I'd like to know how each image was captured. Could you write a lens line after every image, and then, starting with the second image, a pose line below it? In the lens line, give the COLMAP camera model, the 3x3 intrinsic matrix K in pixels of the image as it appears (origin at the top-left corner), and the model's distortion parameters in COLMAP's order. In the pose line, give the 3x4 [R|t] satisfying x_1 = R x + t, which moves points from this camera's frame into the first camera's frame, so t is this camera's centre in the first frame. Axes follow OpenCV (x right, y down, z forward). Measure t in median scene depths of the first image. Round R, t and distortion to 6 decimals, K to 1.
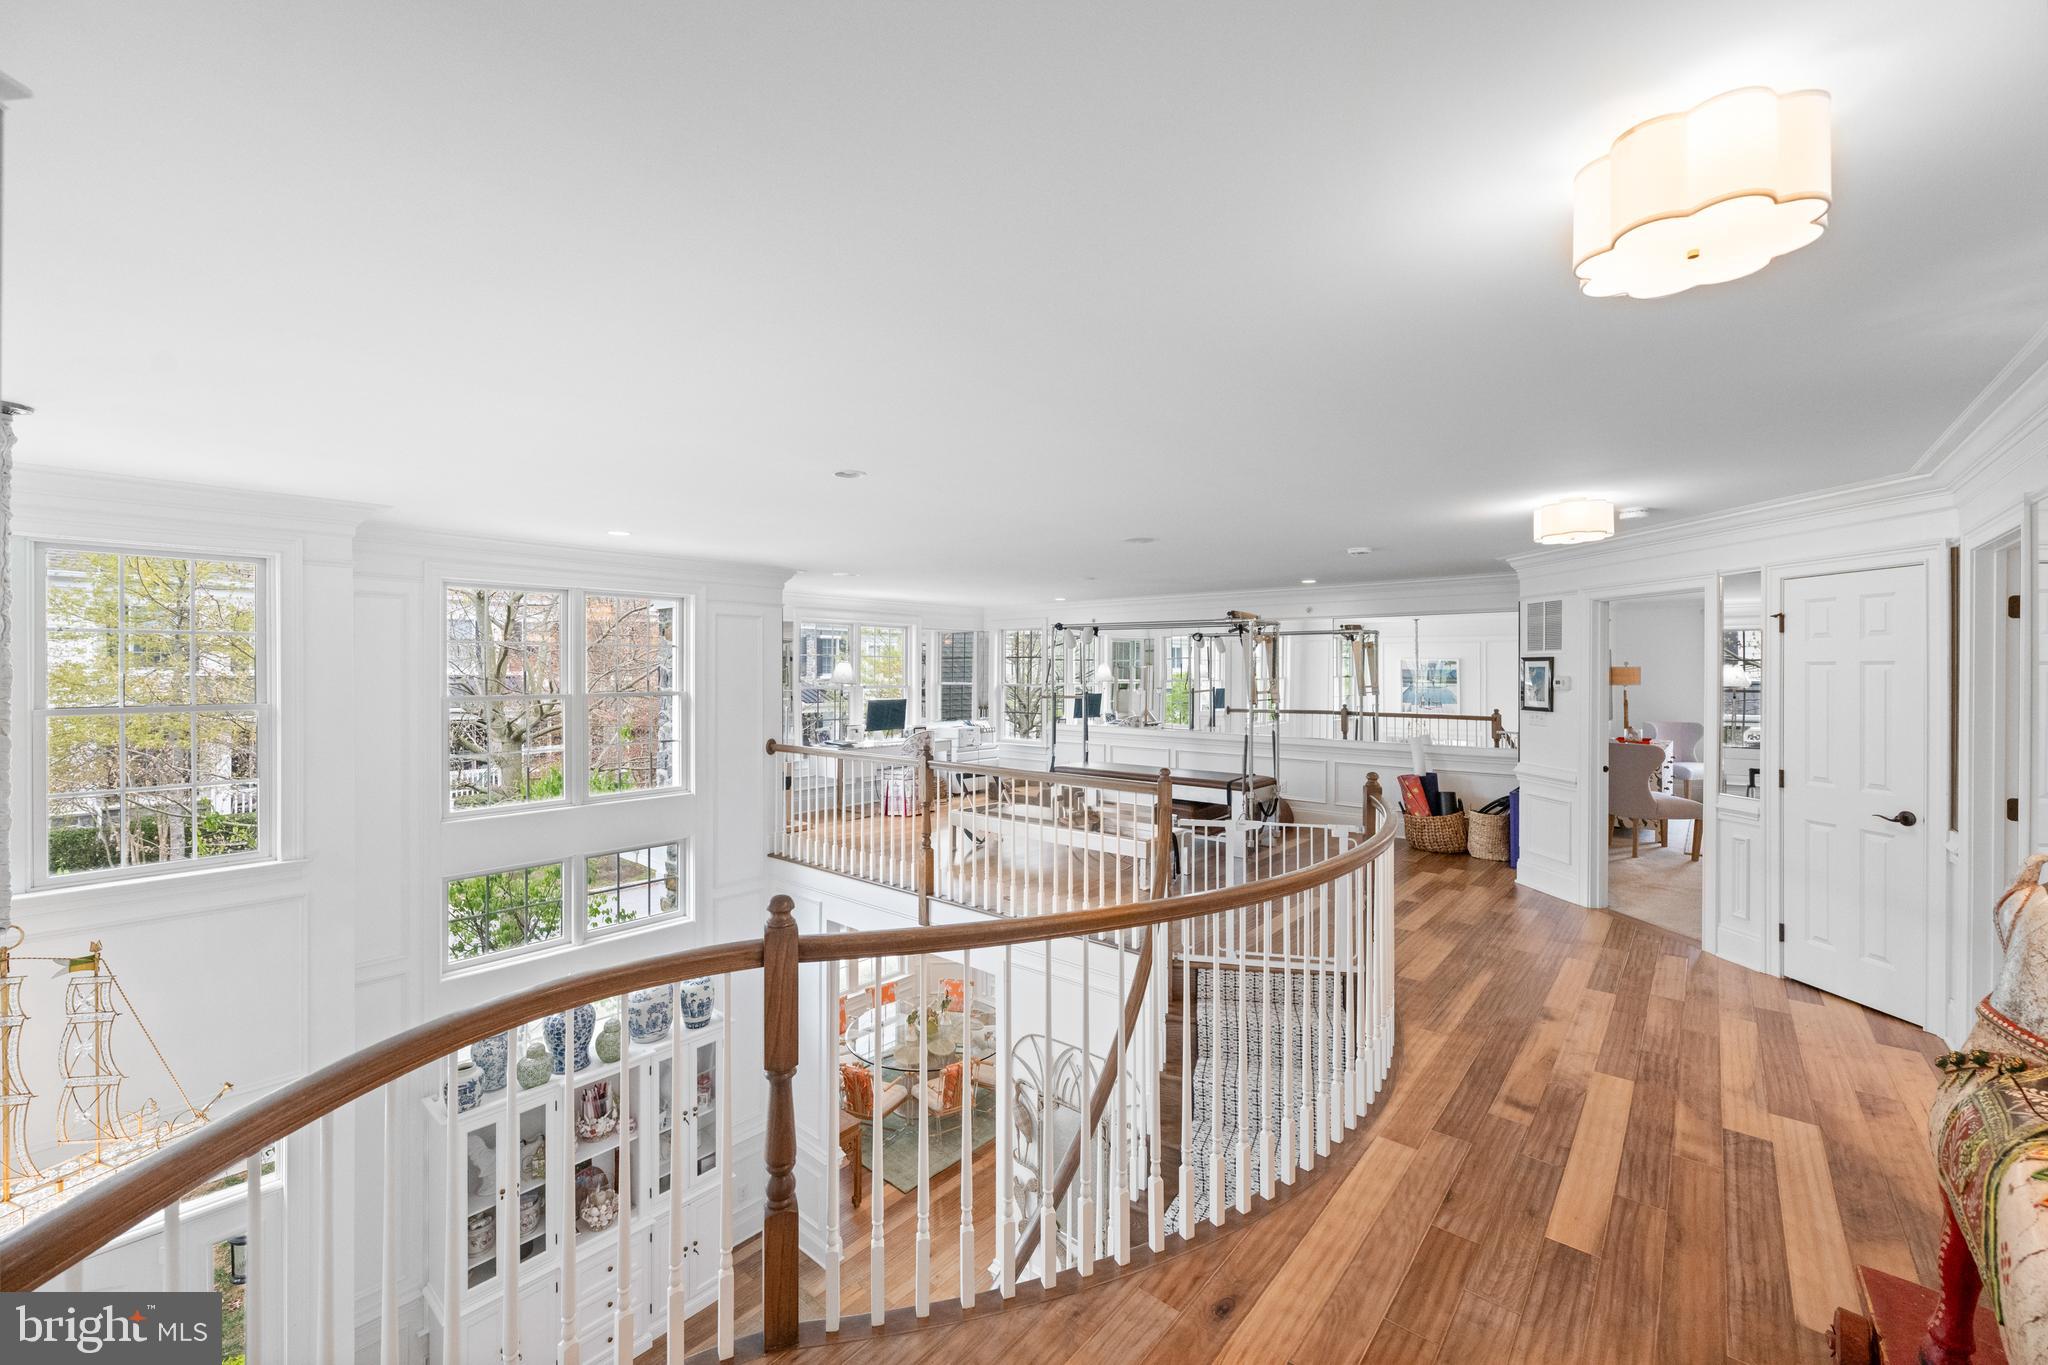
lens RADIAL K [[813.0, 0, 1017.6], [0, 813.0, 679.8], [0, 0, 1]] dist [0.000644, 0.000088]
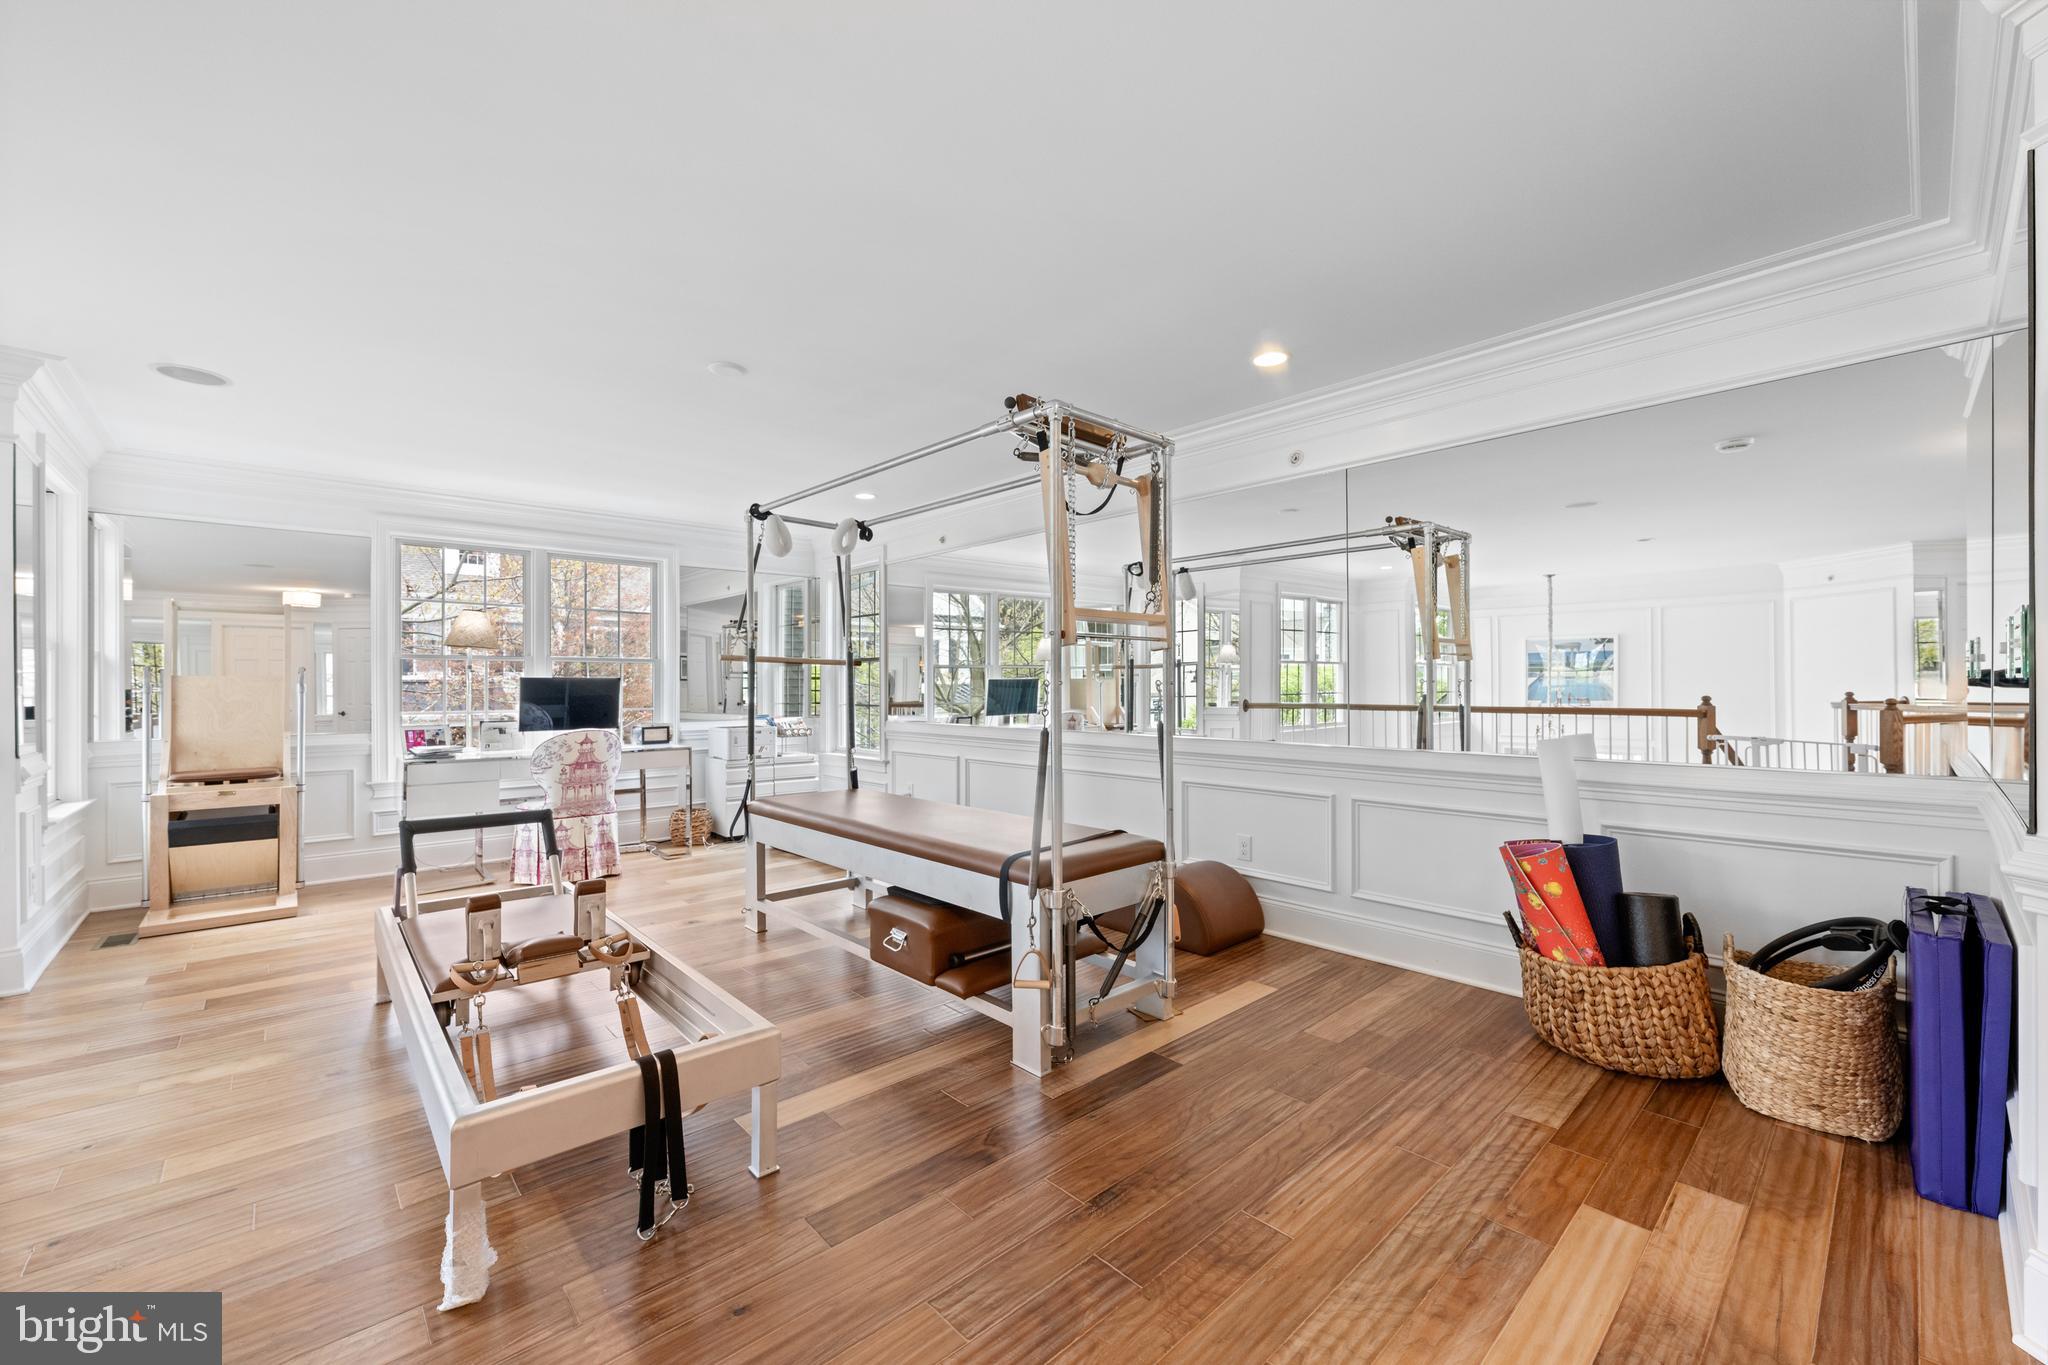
lens RADIAL K [[802.3, 0, 1007.0], [0, 802.3, 702.2], [0, 0, 1]] dist [0.000209, 0.000007]
pose [[0.990722, -0.005067, -0.135808, 0.276641], [0.006555, 0.999923, 0.010513, 0.045740], [0.135744, -0.011306, 0.990679, 0.571567]]
